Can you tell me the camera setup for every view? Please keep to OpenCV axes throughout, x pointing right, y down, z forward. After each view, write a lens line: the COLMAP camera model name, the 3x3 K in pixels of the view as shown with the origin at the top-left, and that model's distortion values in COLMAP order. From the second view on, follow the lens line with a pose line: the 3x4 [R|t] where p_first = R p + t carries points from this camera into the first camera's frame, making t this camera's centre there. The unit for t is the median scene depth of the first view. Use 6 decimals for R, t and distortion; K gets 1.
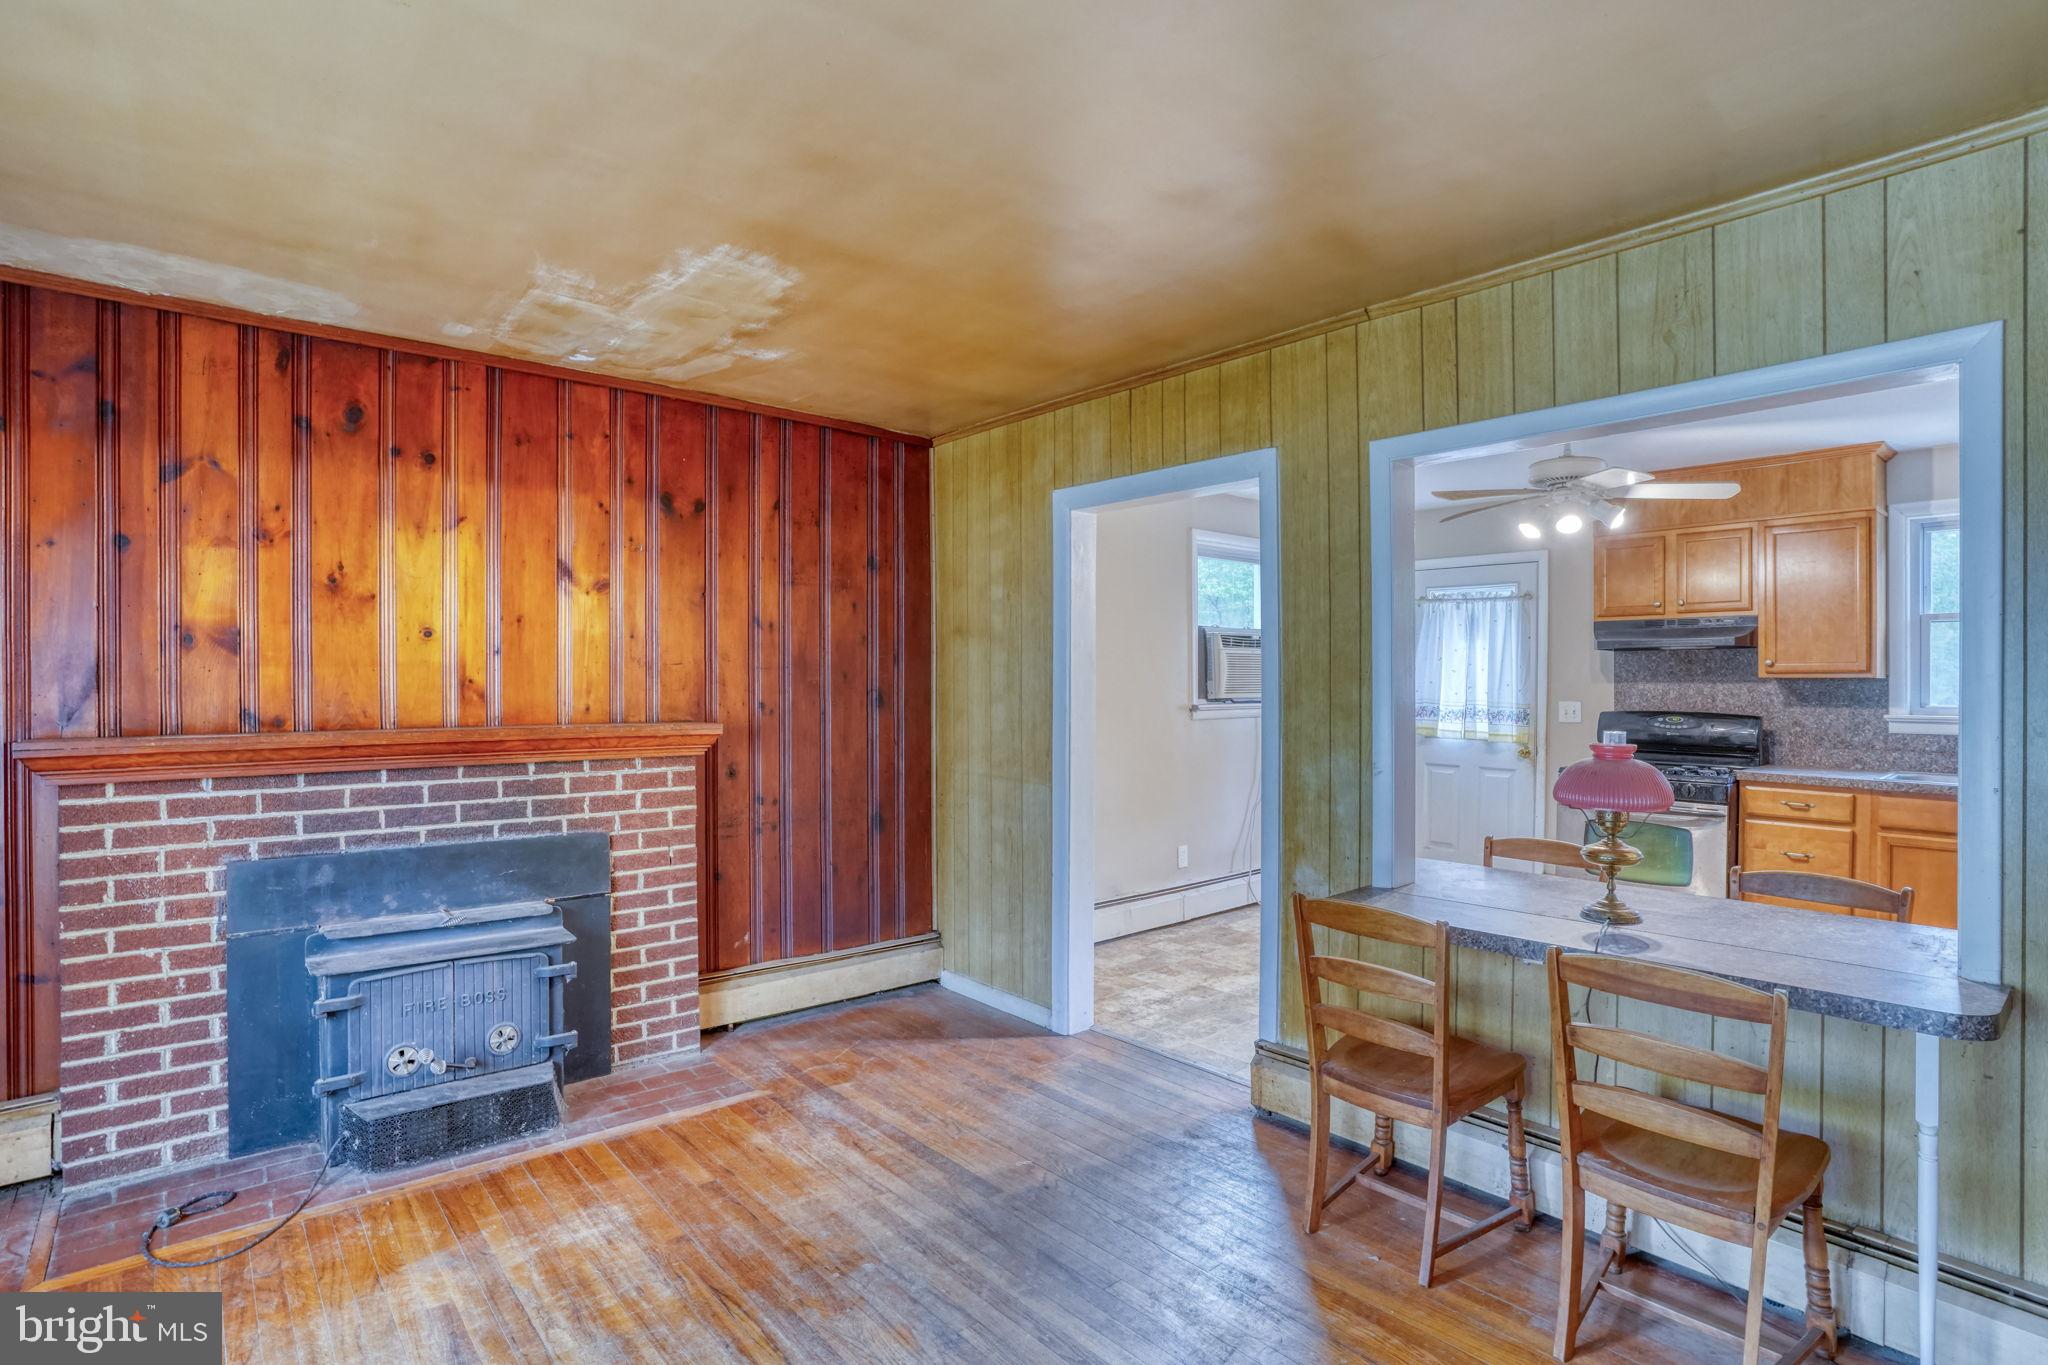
lens RADIAL K [[1022.0, 0, 1036.4], [0, 1022.0, 683.3], [0, 0, 1]] dist [-0.065543, 0.024797]
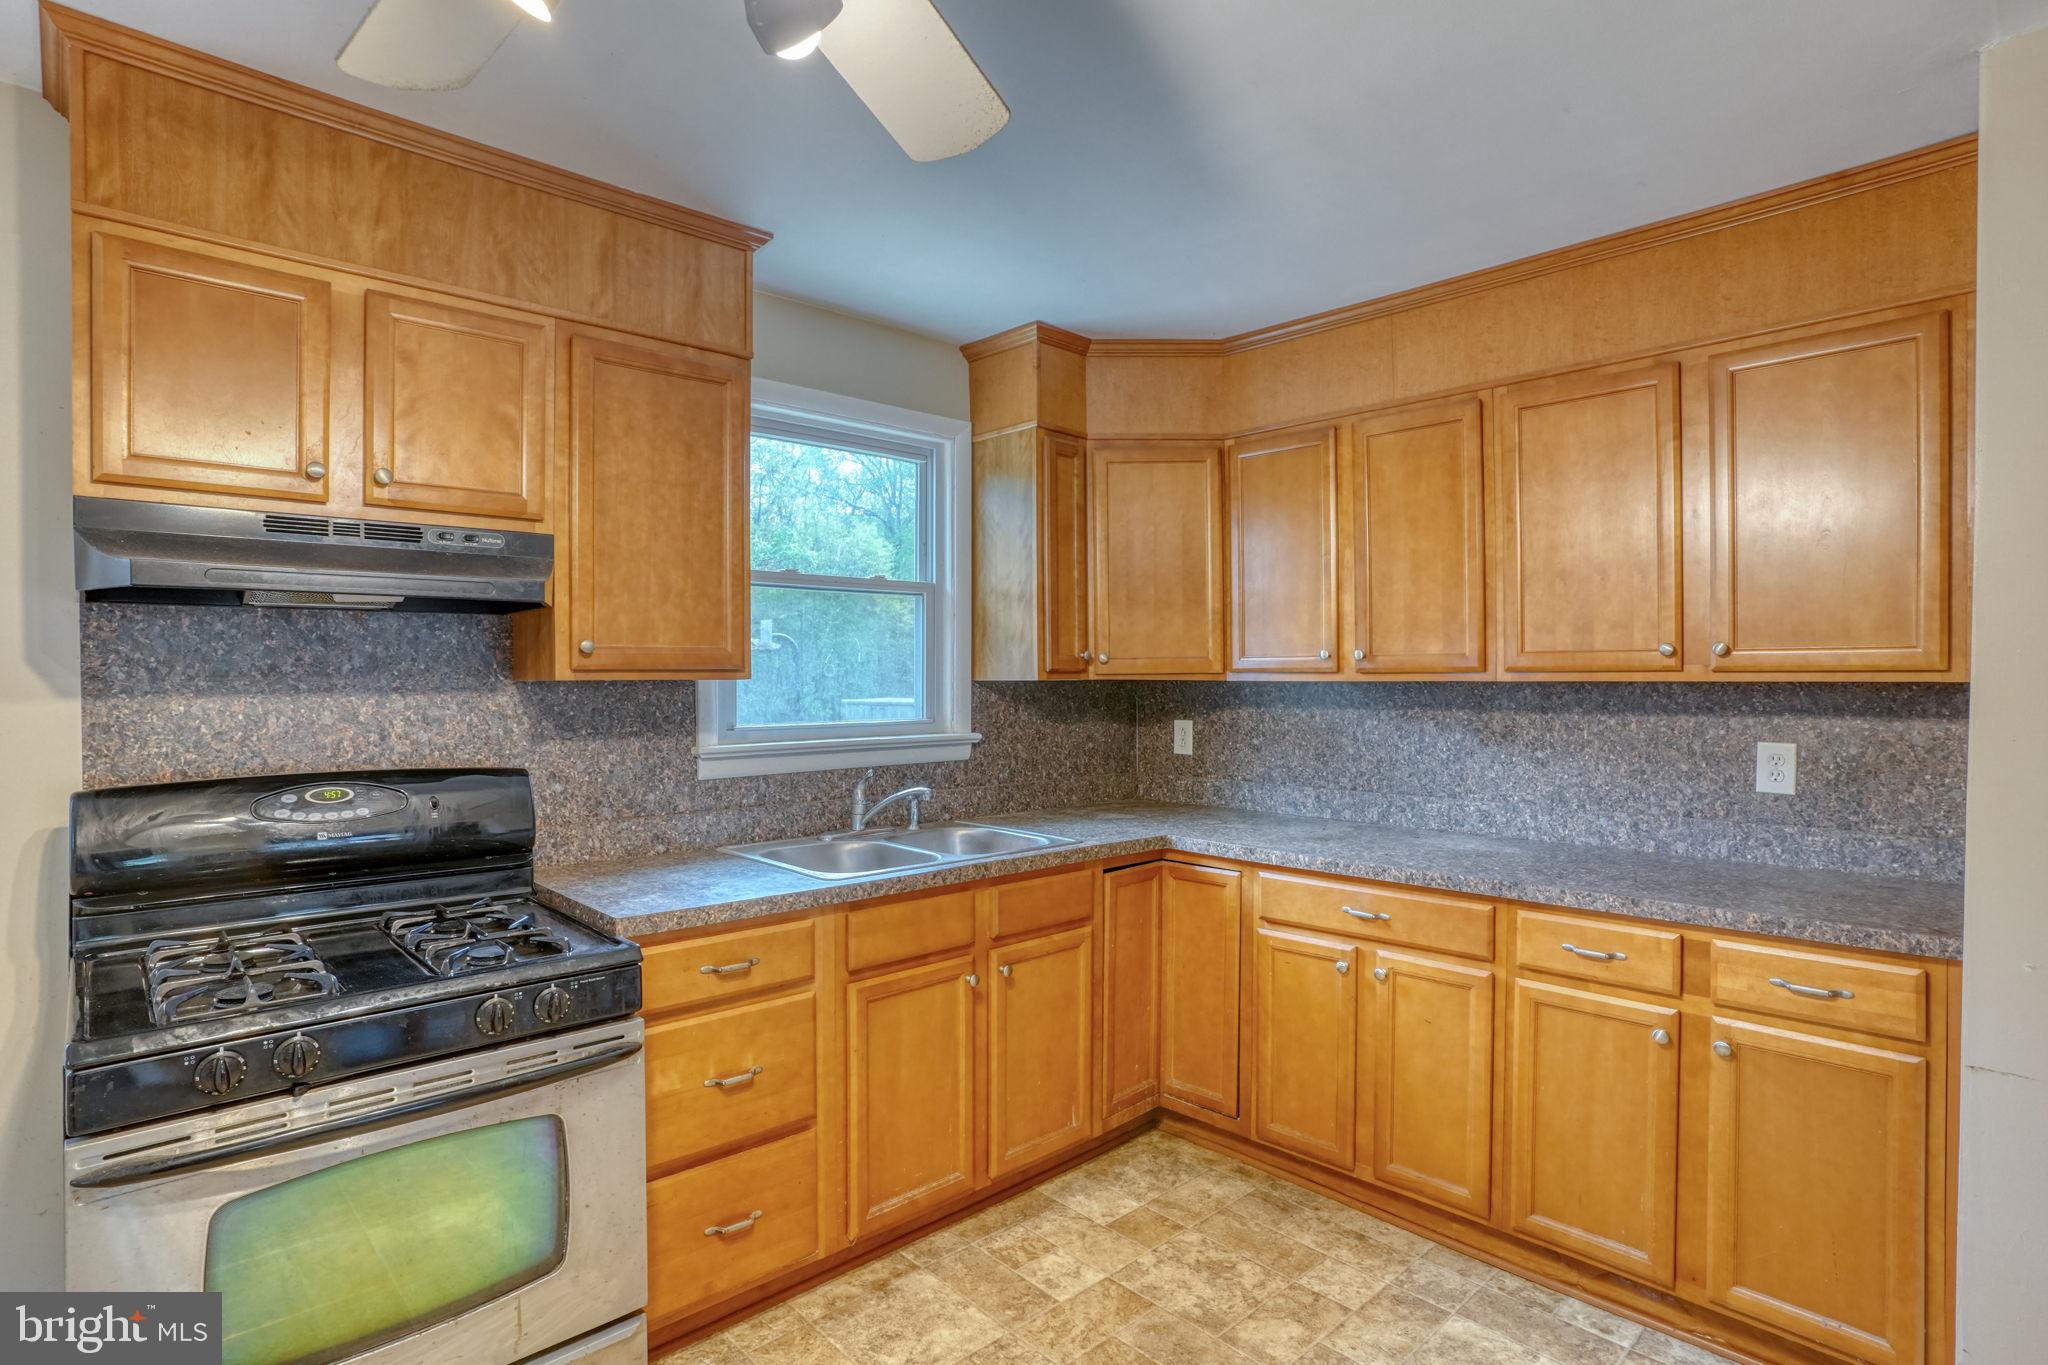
lens RADIAL K [[1022.0, 0, 996.7], [0, 1022.0, 681.8], [0, 0, 1]] dist [-0.065543, 0.024797]
pose [[-0.015838, -0.005355, 0.999860, 0.421542], [0.006820, 0.999962, 0.005463, -0.009184], [-0.999851, 0.006905, -0.015801, 1.196872]]
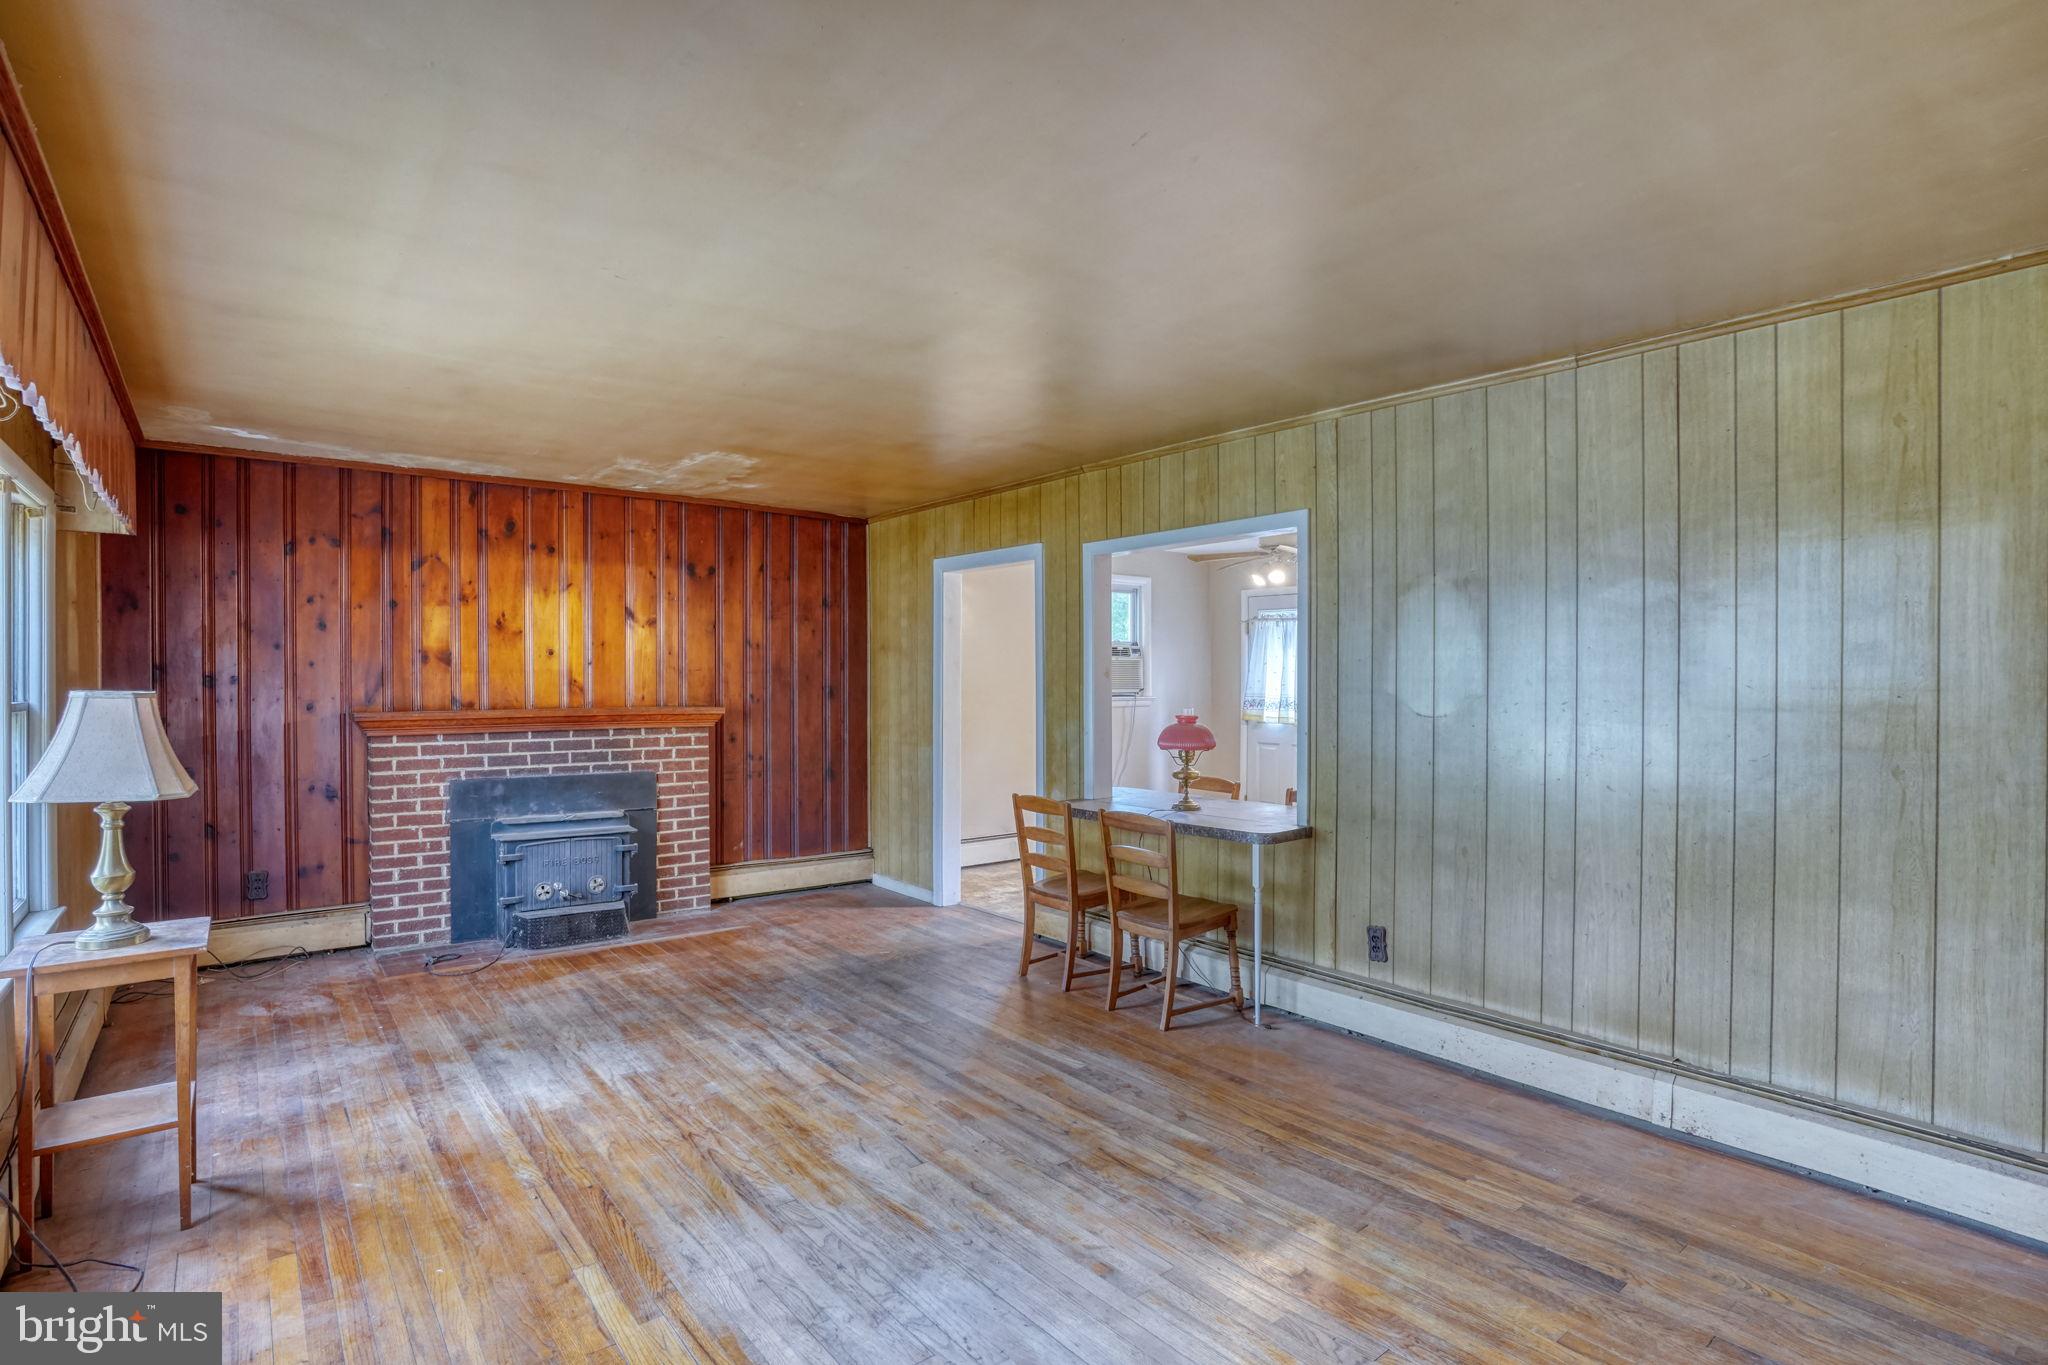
lens RADIAL K [[1022.0, 0, 1020.4], [0, 1022.0, 680.9], [0, 0, 1]] dist [-0.065543, 0.024797]
pose [[0.998844, -0.000390, -0.048073, 0.271529], [0.000340, 0.999999, -0.001050, -0.000412], [0.048073, 0.001032, 0.998843, -0.676705]]
